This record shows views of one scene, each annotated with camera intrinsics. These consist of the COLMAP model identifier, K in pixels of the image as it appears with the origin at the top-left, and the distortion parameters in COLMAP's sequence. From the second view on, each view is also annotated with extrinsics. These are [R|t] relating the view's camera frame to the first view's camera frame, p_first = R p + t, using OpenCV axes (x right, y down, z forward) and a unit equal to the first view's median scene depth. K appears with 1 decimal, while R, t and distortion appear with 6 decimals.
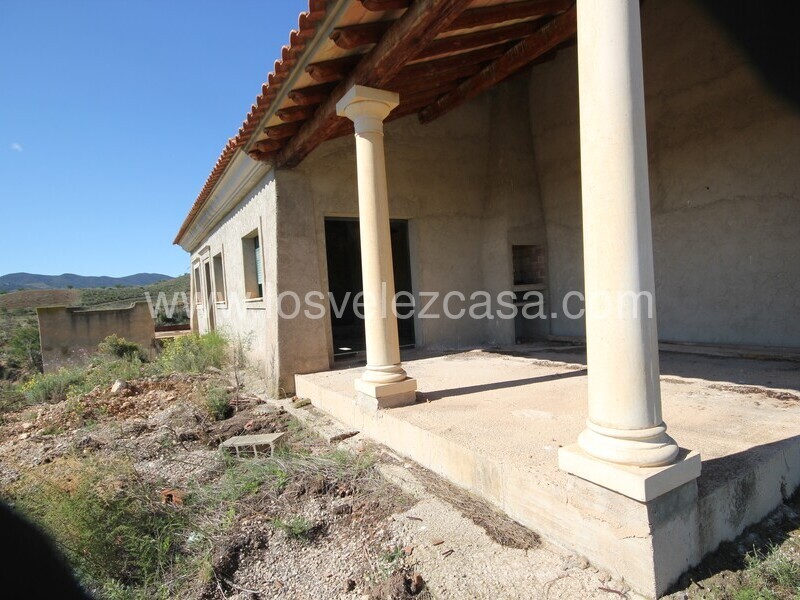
lens RADIAL K [[450.6, 0, 402.1], [0, 450.6, 300.7], [0, 0, 1]] dist [-0.007568, -0.000946]
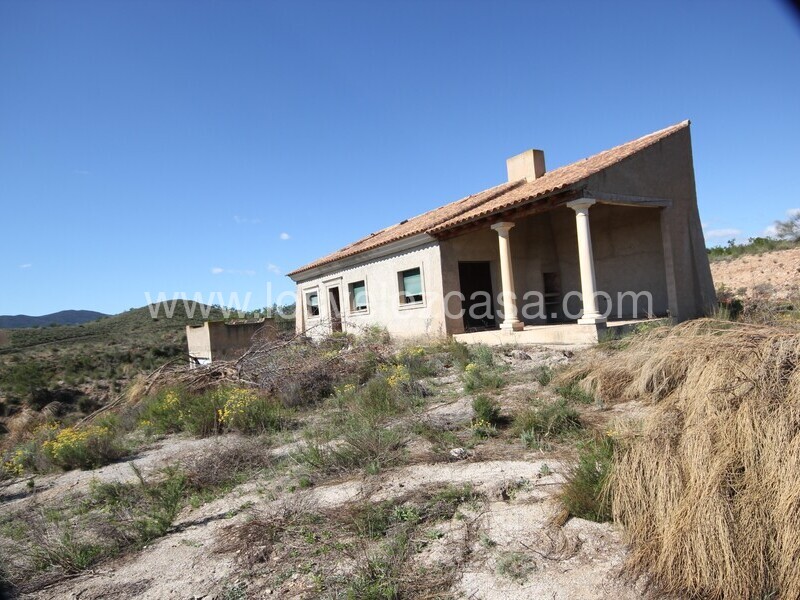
lens RADIAL K [[509.0, 0, 403.5], [0, 509.0, 302.2], [0, 0, 1]] dist [0.019085, 0.004197]
pose [[0.998090, -0.022978, 0.057340, -0.484150], [0.026513, 0.997744, -0.061673, 0.122285], [-0.055793, 0.063075, 0.996448, -1.148854]]
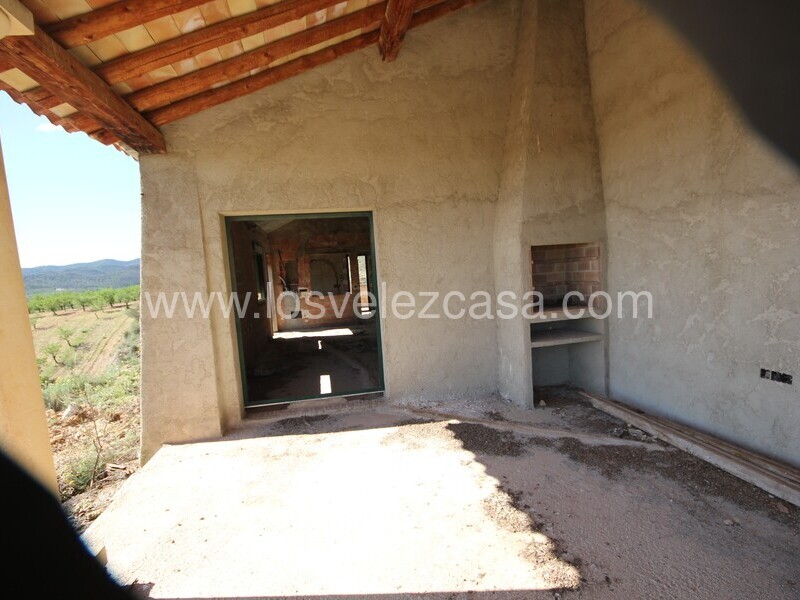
lens RADIAL K [[415.1, 0, 403.3], [0, 415.1, 303.5], [0, 0, 1]] dist [0.000201, -0.003806]
pose [[0.940925, 0.027218, -0.337519, 0.270417], [-0.000842, 0.996949, 0.078048, -0.089339], [0.338614, -0.073153, 0.938077, 0.413287]]
